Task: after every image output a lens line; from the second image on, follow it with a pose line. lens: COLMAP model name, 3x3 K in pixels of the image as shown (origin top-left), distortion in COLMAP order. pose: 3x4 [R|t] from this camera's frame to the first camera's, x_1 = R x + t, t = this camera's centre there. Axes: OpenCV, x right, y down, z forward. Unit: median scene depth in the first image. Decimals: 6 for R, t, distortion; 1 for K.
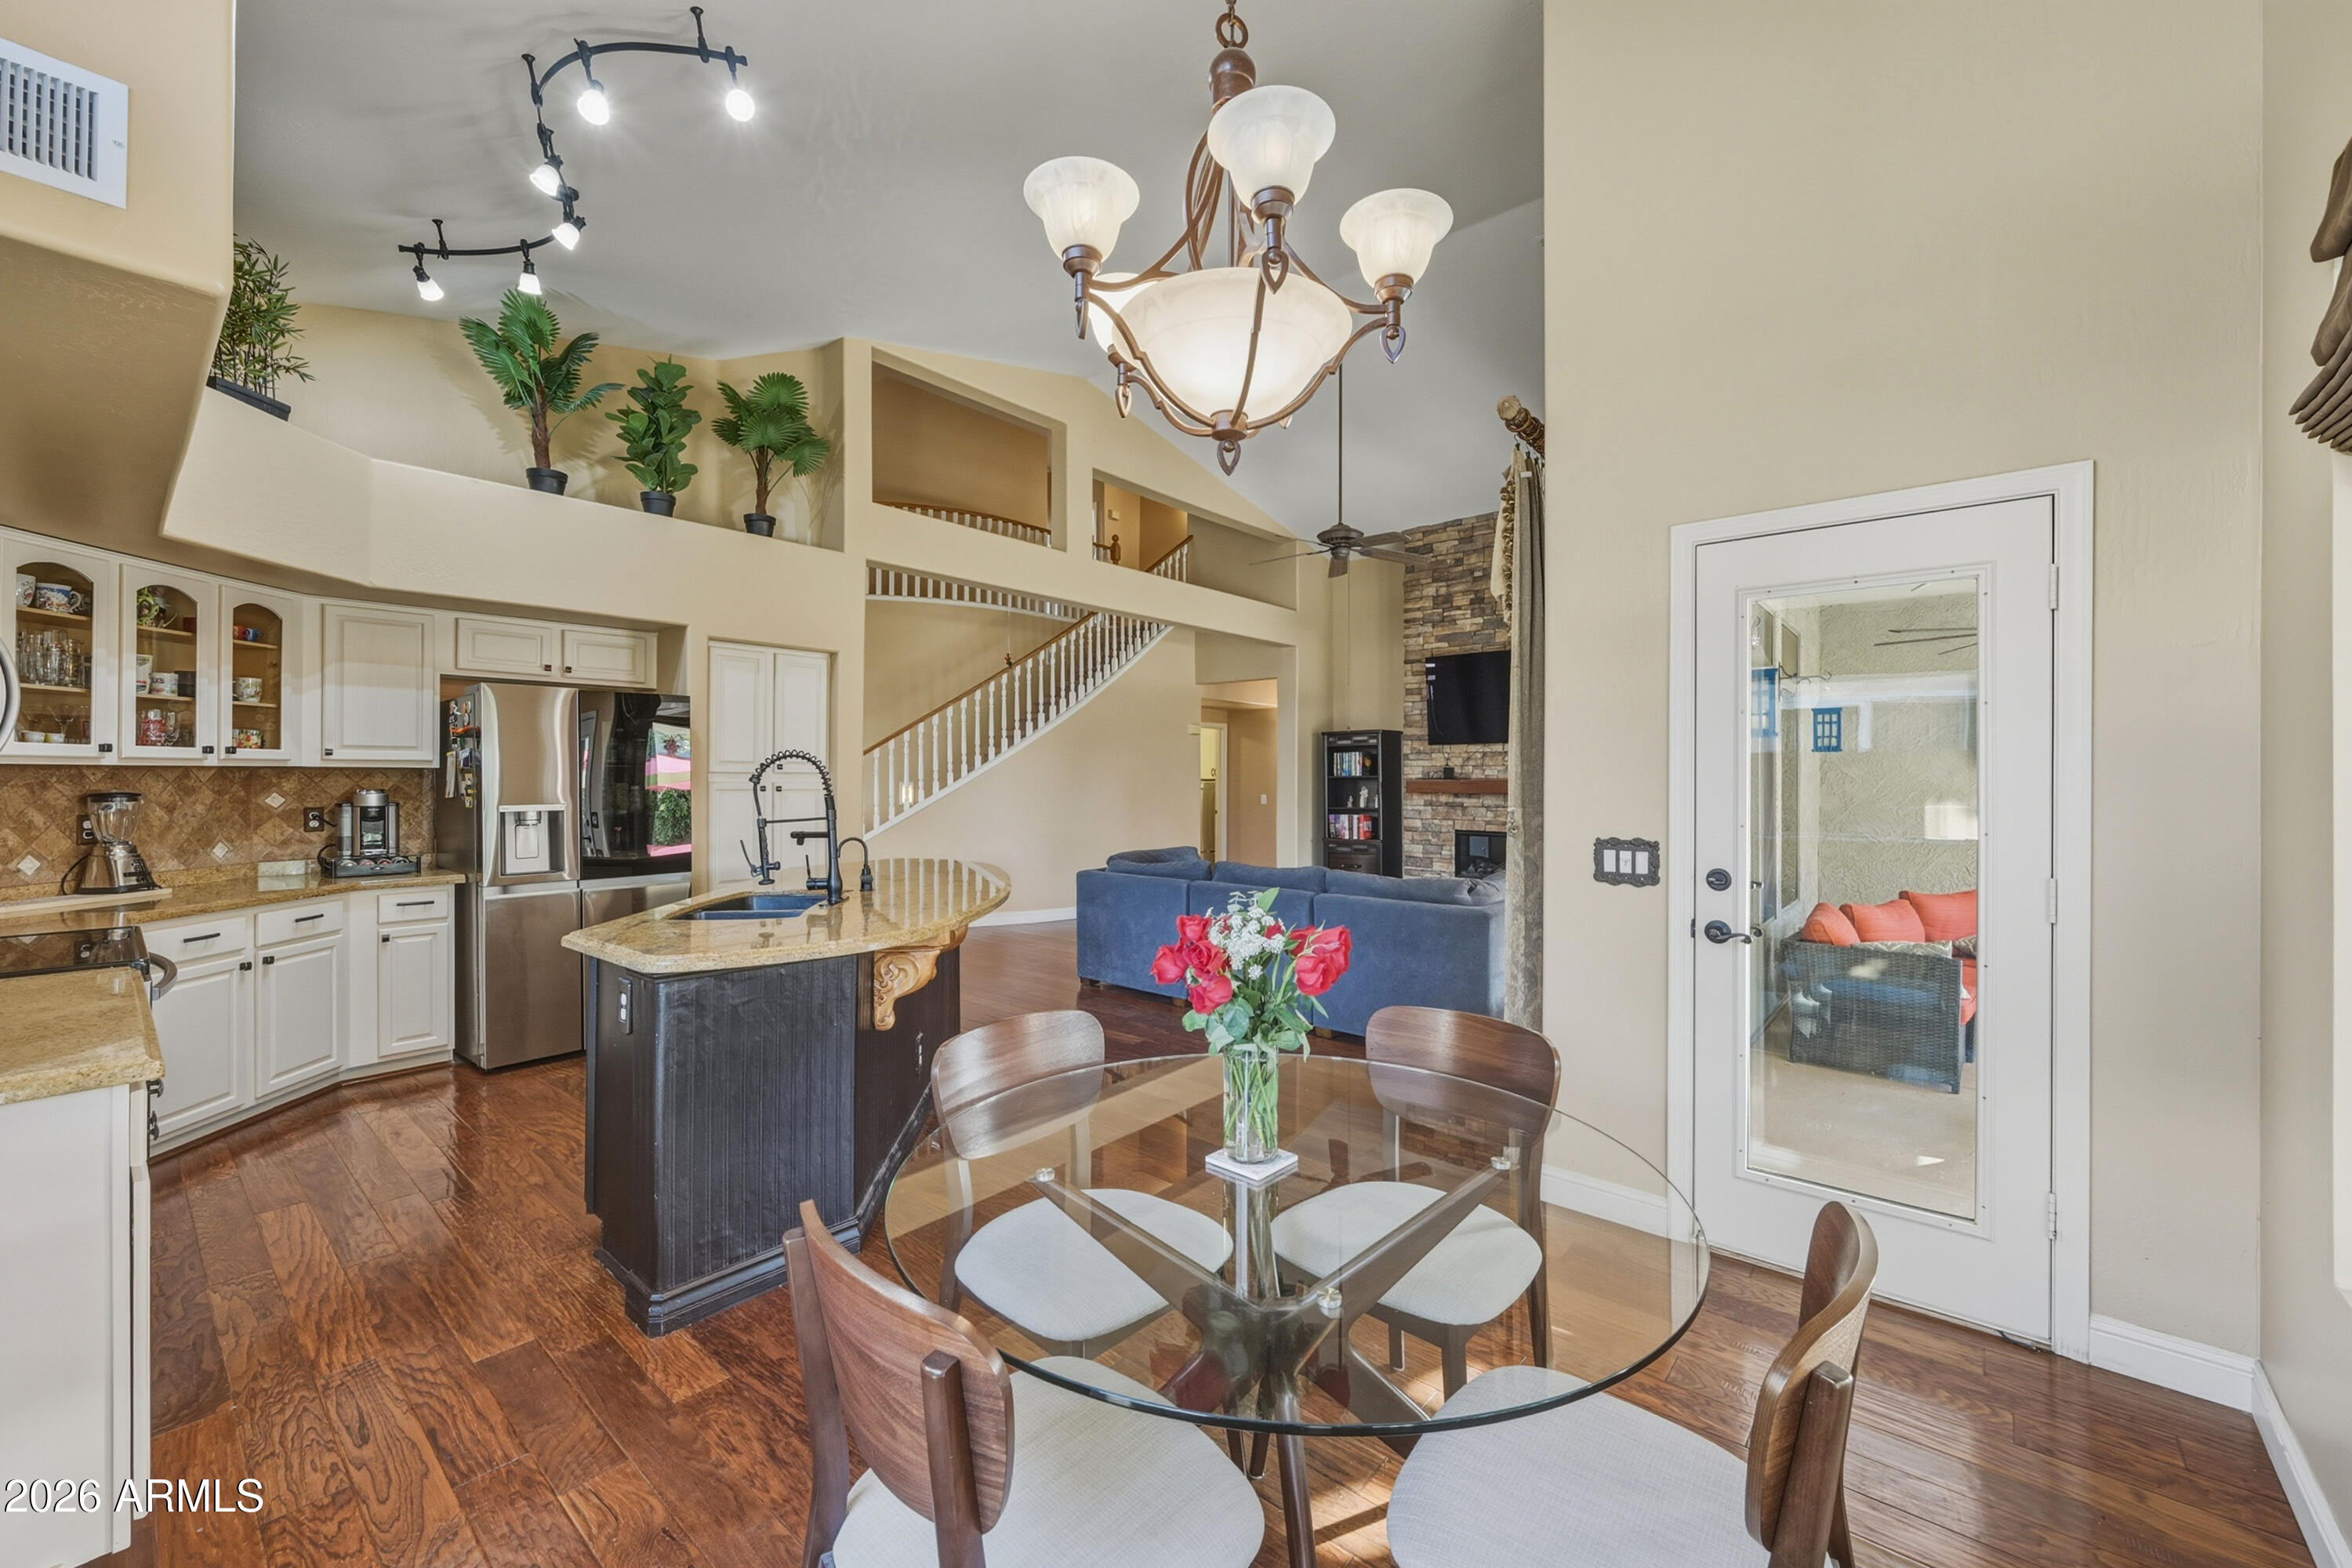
lens RADIAL K [[921.3, 0, 1171.9], [0, 921.3, 775.8], [0, 0, 1]] dist [-0.000928, -0.000277]
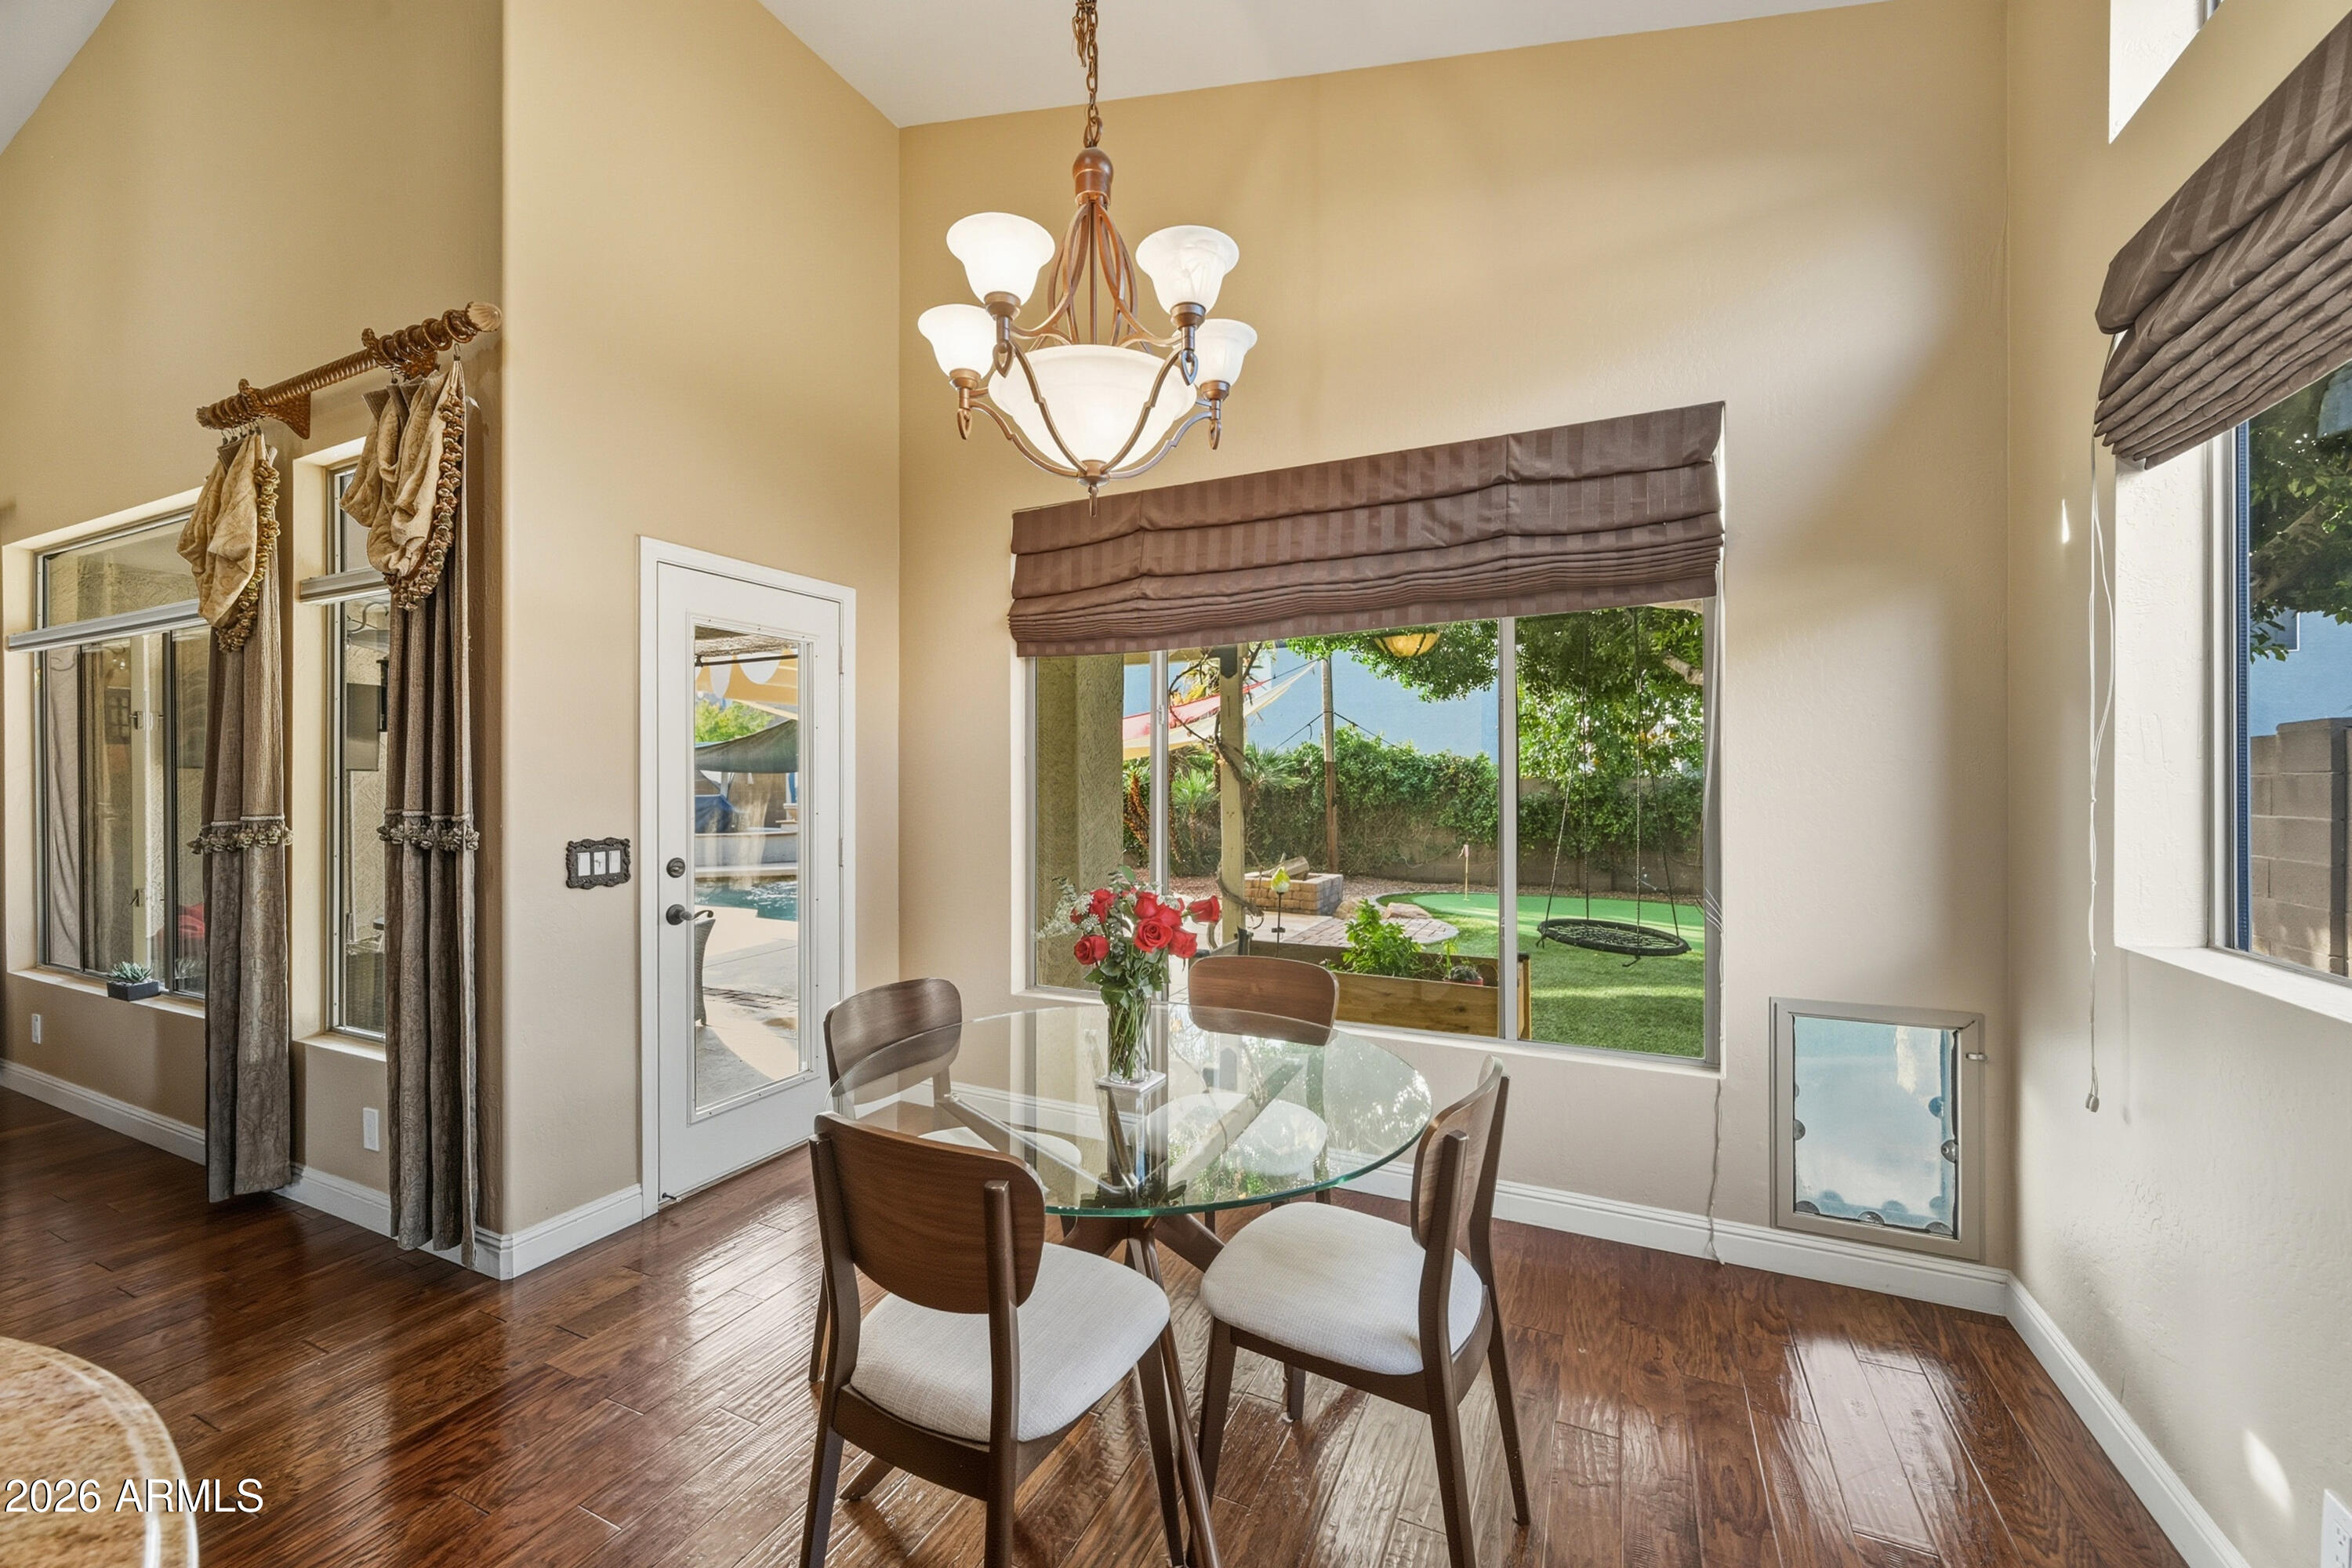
lens RADIAL K [[921.3, 0, 1171.9], [0, 921.3, 775.8], [0, 0, 1]] dist [-0.000928, -0.000277]
pose [[-0.263501, 0.003880, 0.964651, -0.615260], [-0.000056, 0.999992, -0.004037, 0.005516], [-0.964659, -0.001118, -0.263499, 0.690372]]
